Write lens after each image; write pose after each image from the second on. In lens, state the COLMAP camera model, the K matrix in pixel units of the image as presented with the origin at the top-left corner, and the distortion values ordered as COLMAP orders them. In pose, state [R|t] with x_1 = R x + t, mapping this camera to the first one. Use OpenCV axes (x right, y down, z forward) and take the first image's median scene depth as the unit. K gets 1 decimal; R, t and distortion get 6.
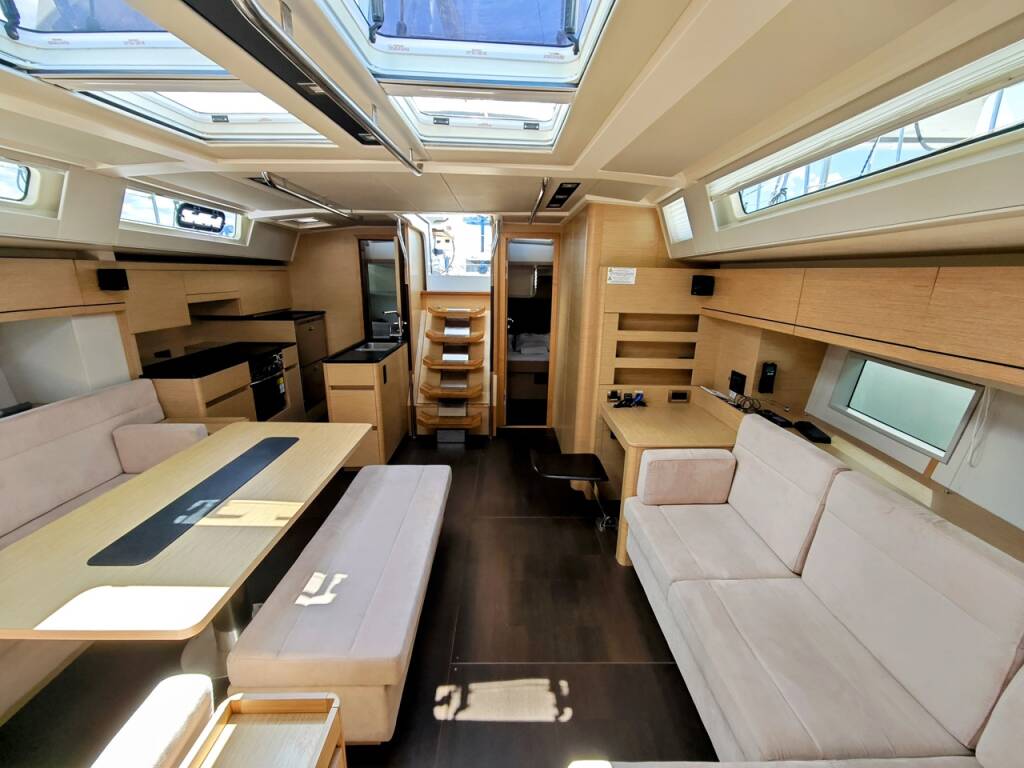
lens RADIAL K [[425.9, 0, 511.5], [0, 425.9, 385.9], [0, 0, 1]] dist [-0.007740, 0.003936]
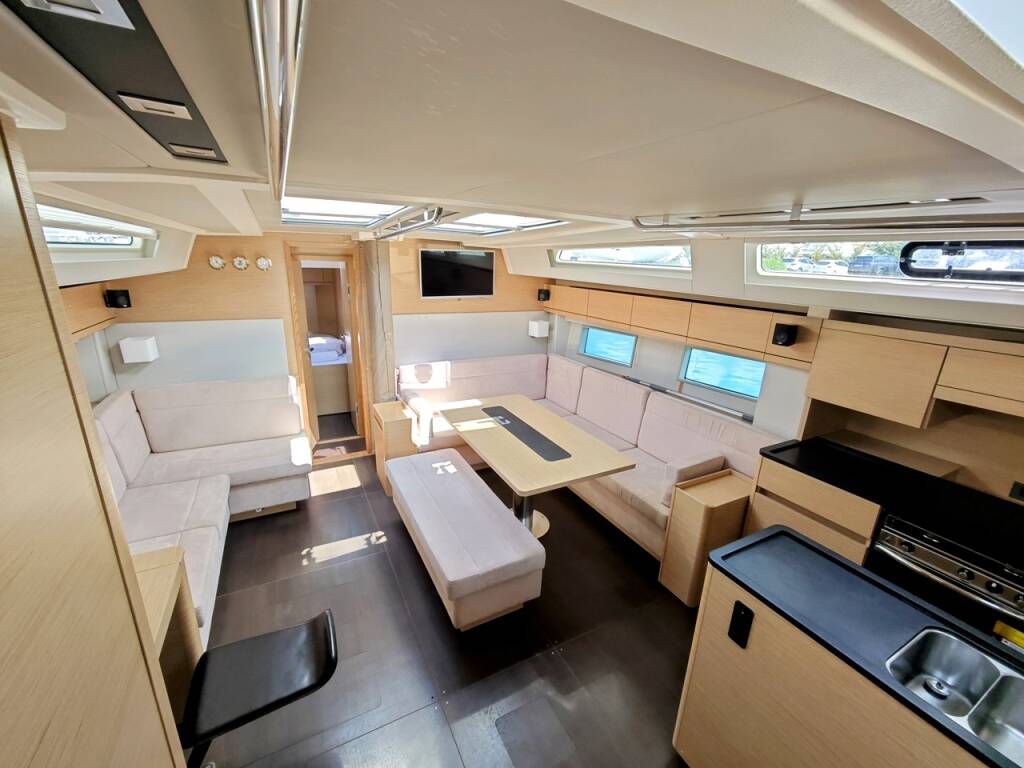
lens RADIAL K [[425.9, 0, 515.6], [0, 425.9, 384.5], [0, 0, 1]] dist [-0.007740, 0.003936]
pose [[-0.885668, 0.083749, -0.456703, 0.052503], [-0.167739, 0.859462, 0.482897, -0.407110], [0.432961, 0.504293, -0.747150, 1.191900]]
